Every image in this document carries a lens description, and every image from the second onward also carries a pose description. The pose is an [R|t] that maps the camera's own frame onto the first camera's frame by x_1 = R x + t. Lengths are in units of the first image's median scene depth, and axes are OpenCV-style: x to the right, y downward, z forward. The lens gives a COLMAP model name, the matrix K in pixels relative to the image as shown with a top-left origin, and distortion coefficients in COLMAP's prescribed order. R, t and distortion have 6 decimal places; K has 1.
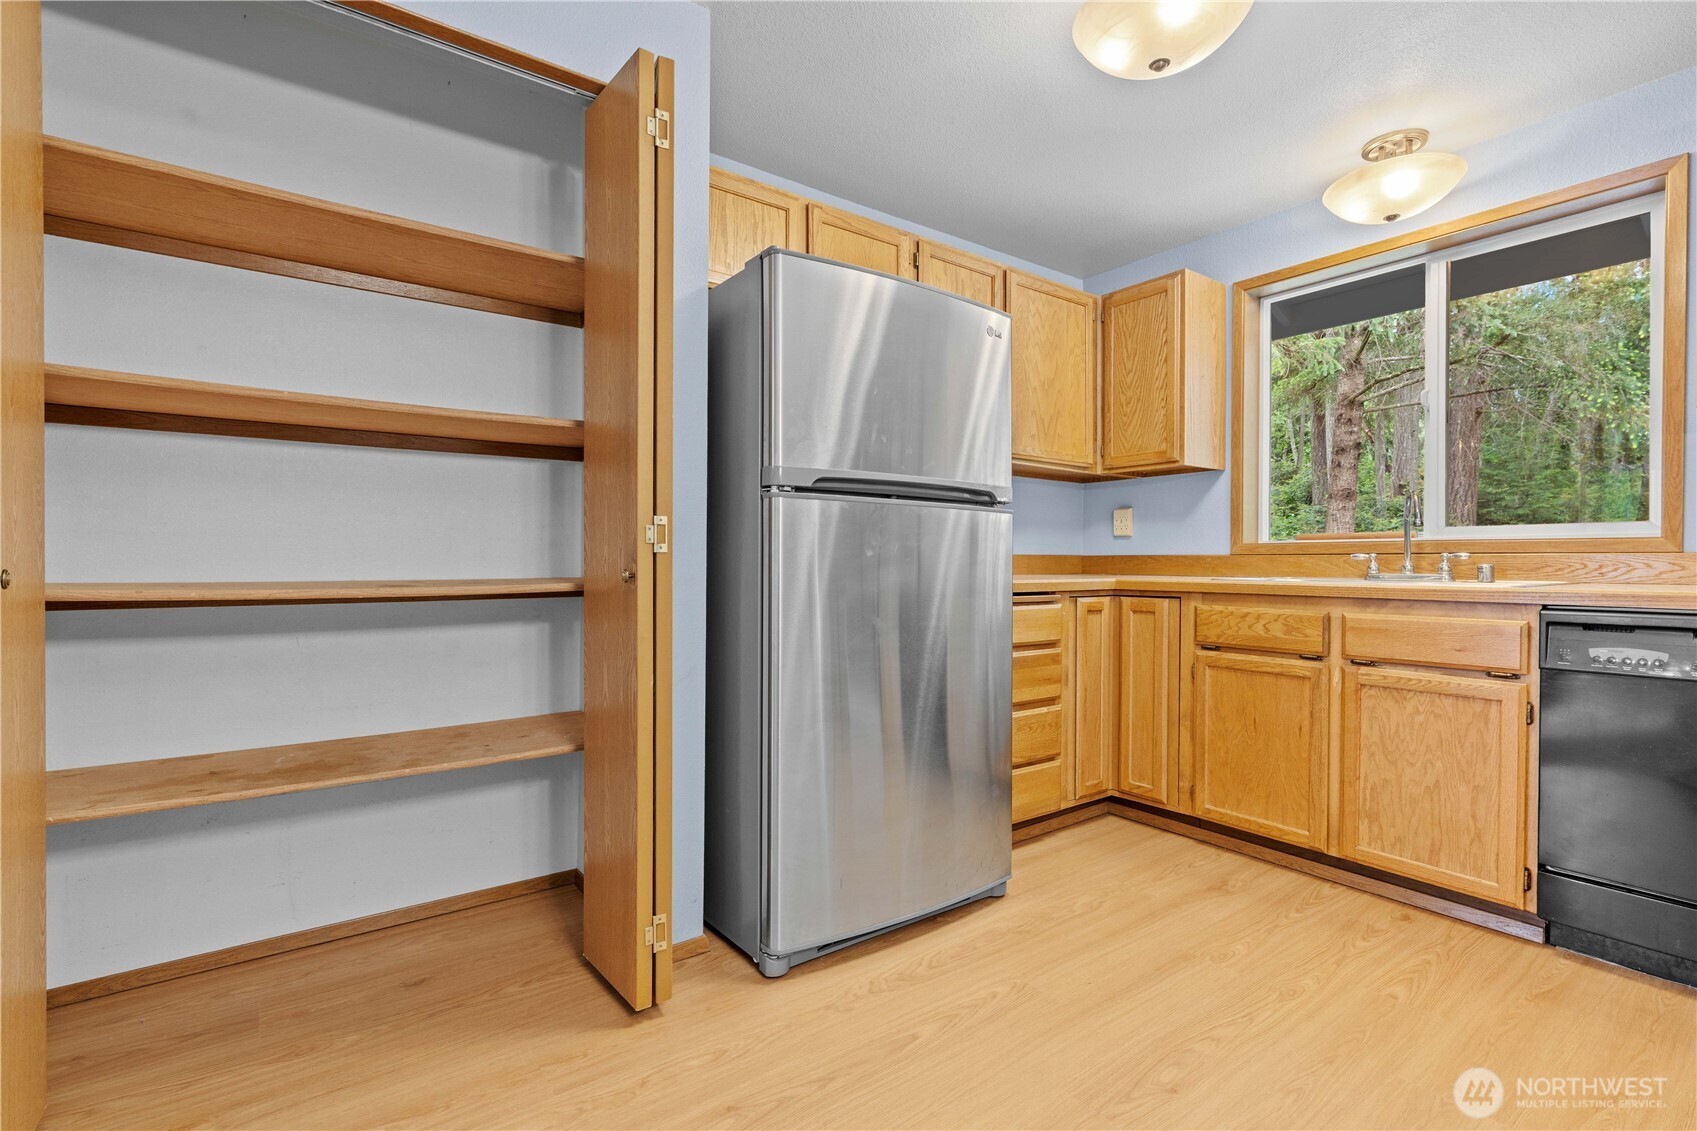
lens RADIAL K [[780.1, 0, 834.4], [0, 780.1, 559.9], [0, 0, 1]] dist [-0.000623, 0.000075]
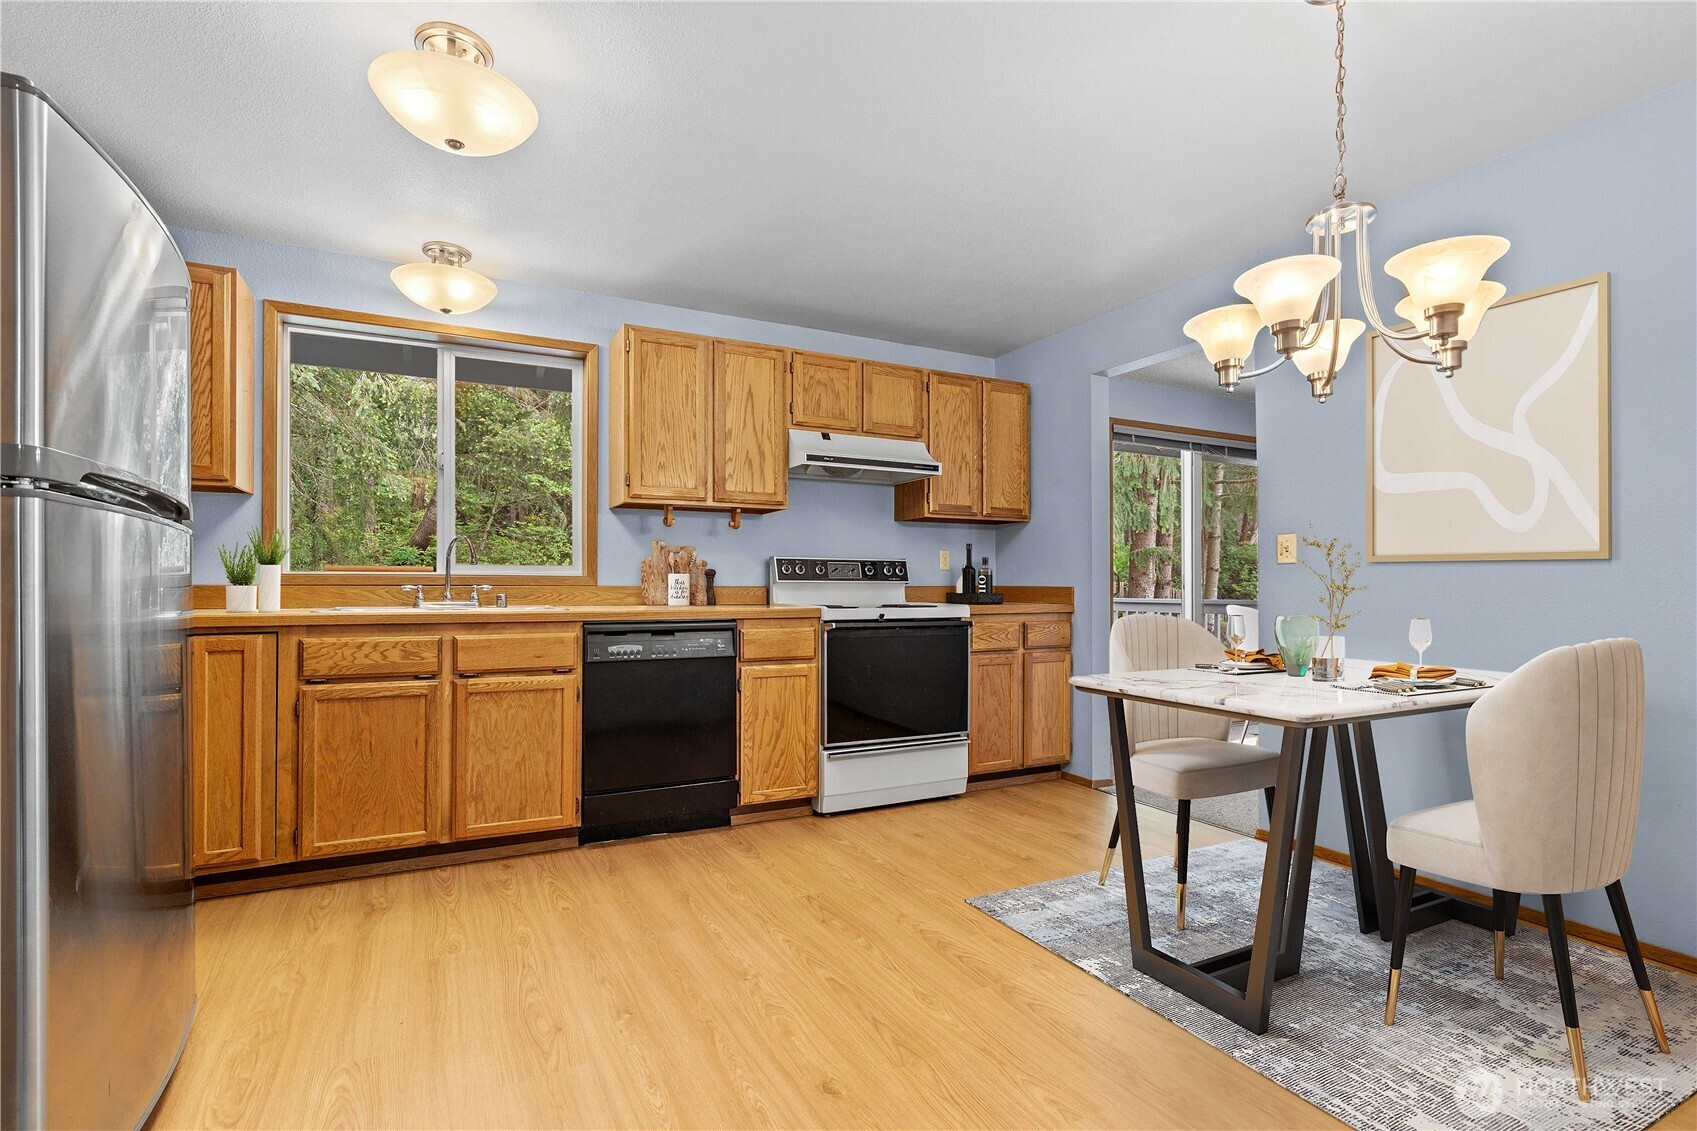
lens RADIAL K [[780.1, 0, 834.4], [0, 780.1, 559.9], [0, 0, 1]] dist [-0.000623, 0.000075]
pose [[0.158761, 0.033625, 0.986744, -0.426733], [-0.004090, 0.999434, -0.033399, -0.010960], [-0.987309, 0.001267, 0.158808, 0.222215]]
